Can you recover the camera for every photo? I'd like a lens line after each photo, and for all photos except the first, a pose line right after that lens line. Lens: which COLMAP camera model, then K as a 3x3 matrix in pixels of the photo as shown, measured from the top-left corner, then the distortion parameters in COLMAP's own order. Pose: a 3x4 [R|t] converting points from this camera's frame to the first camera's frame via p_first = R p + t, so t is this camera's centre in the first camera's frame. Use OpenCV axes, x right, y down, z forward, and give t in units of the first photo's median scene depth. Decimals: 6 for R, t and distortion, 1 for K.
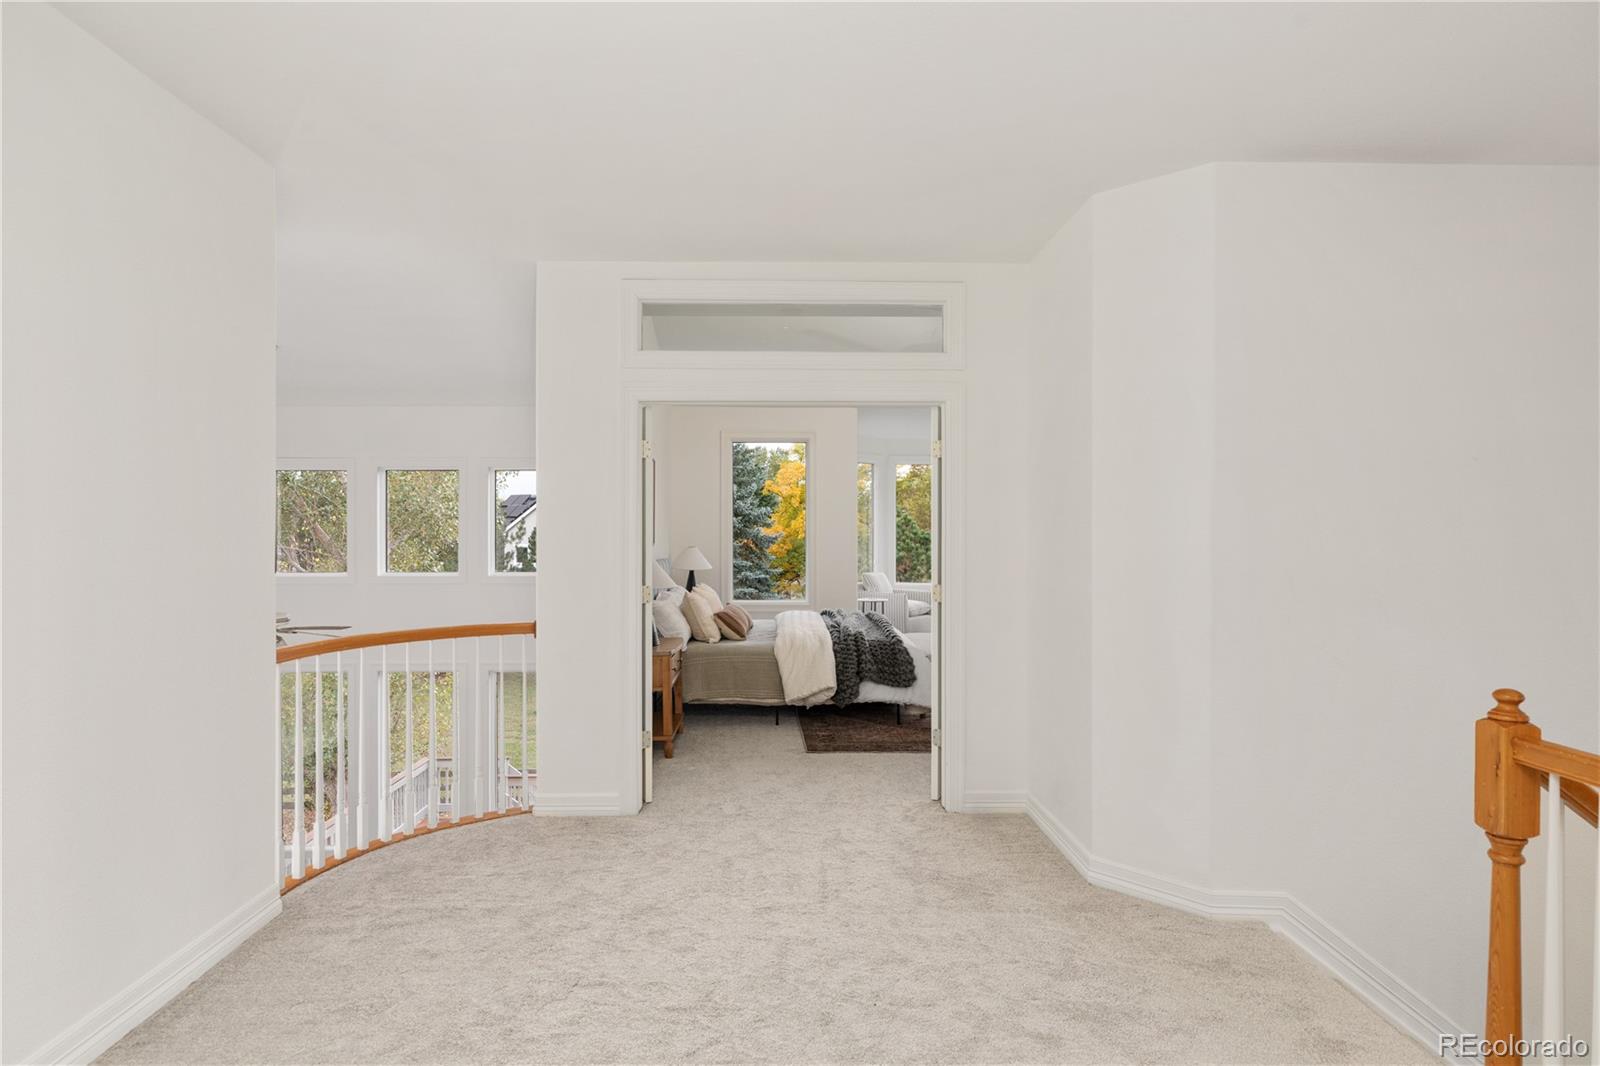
lens RADIAL K [[845.8, 0, 804.0], [0, 845.8, 515.5], [0, 0, 1]] dist [0.003217, -0.000041]
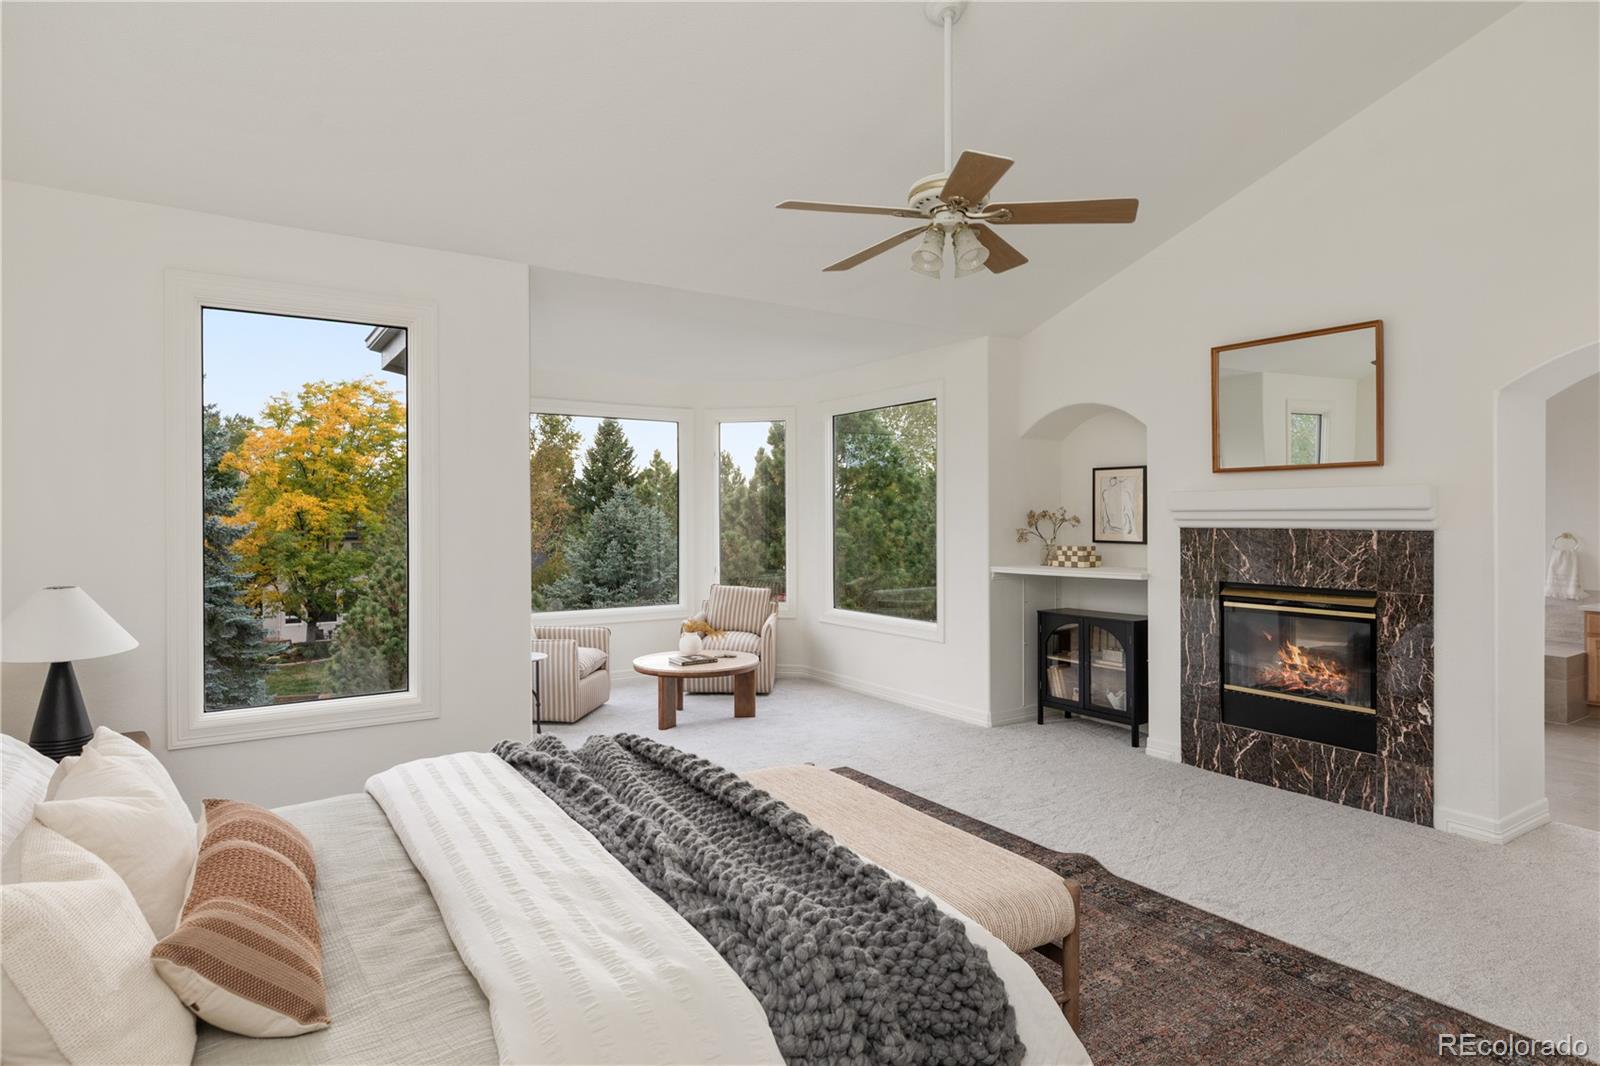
lens RADIAL K [[845.8, 0, 804.0], [0, 845.8, 515.5], [0, 0, 1]] dist [0.003217, -0.000041]
pose [[0.845644, -0.005203, 0.533722, -0.014119], [-0.003651, 0.999873, 0.015532, 0.000373], [-0.533734, -0.015083, 0.845518, 0.126073]]
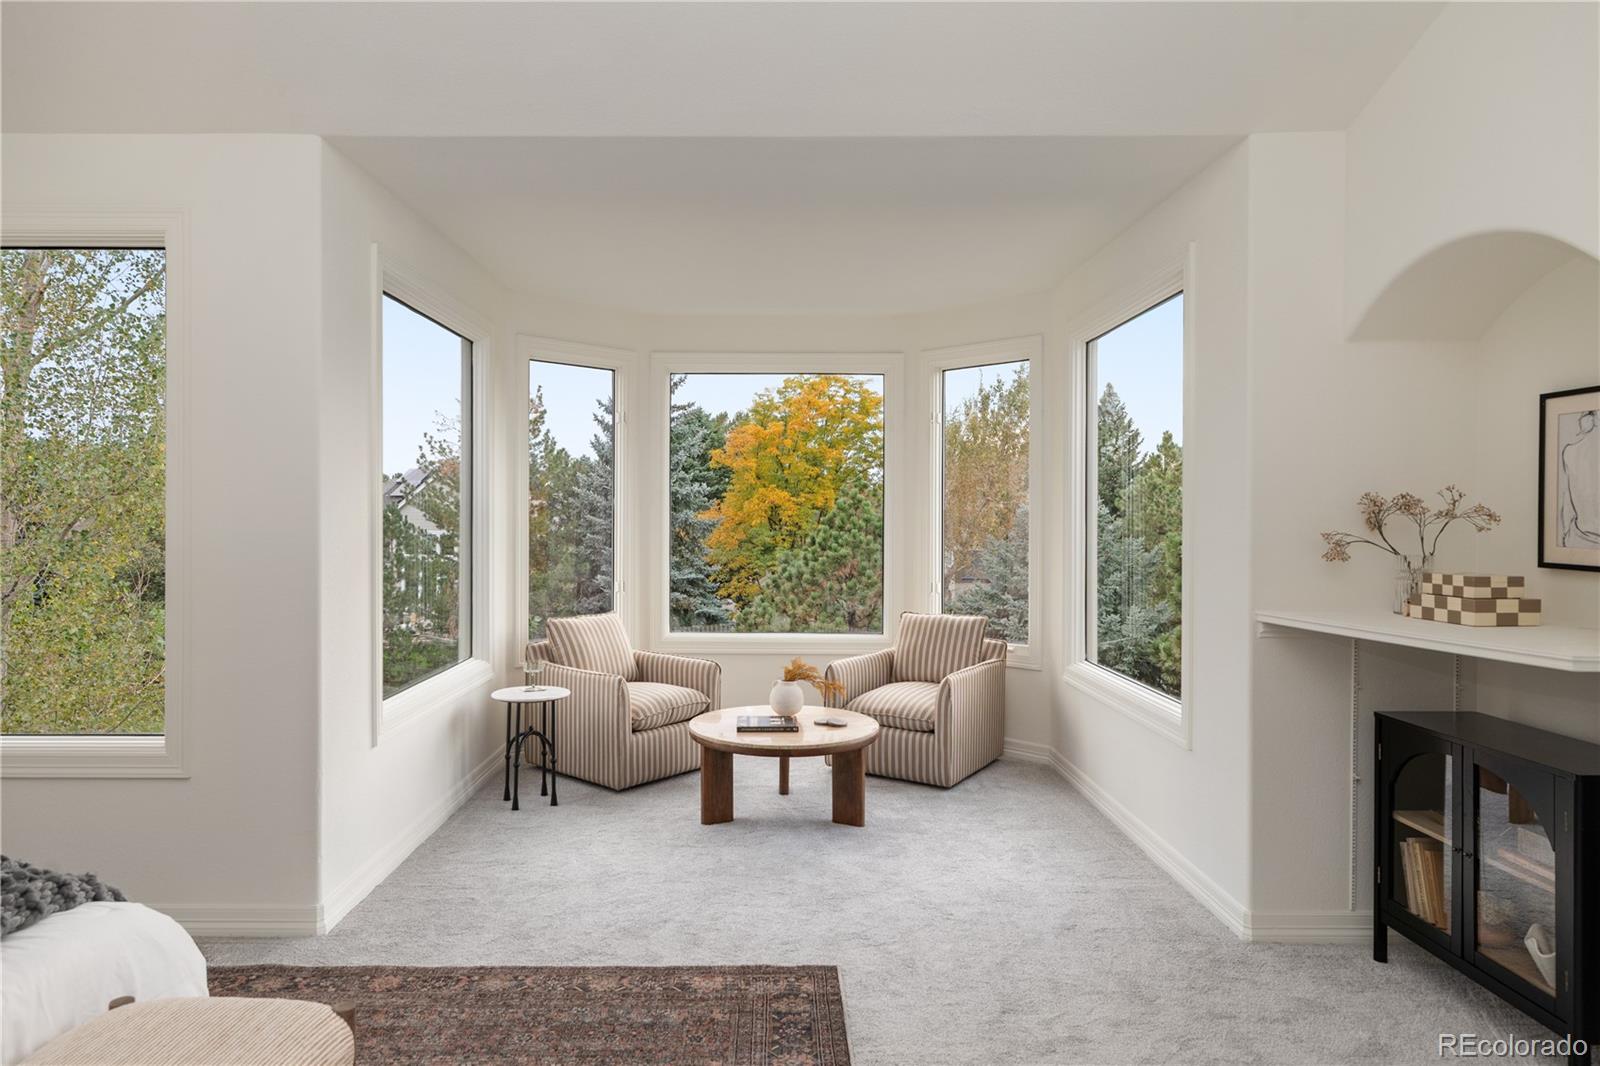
lens RADIAL K [[961.2, 0, 795.4], [0, 961.2, 513.6], [0, 0, 1]] dist [0.000520, -0.000254]
pose [[0.999818, 0.001116, -0.019067, 0.055748], [-0.000786, 0.999850, 0.017302, 0.001992], [0.019084, -0.017284, 0.999668, 0.151972]]
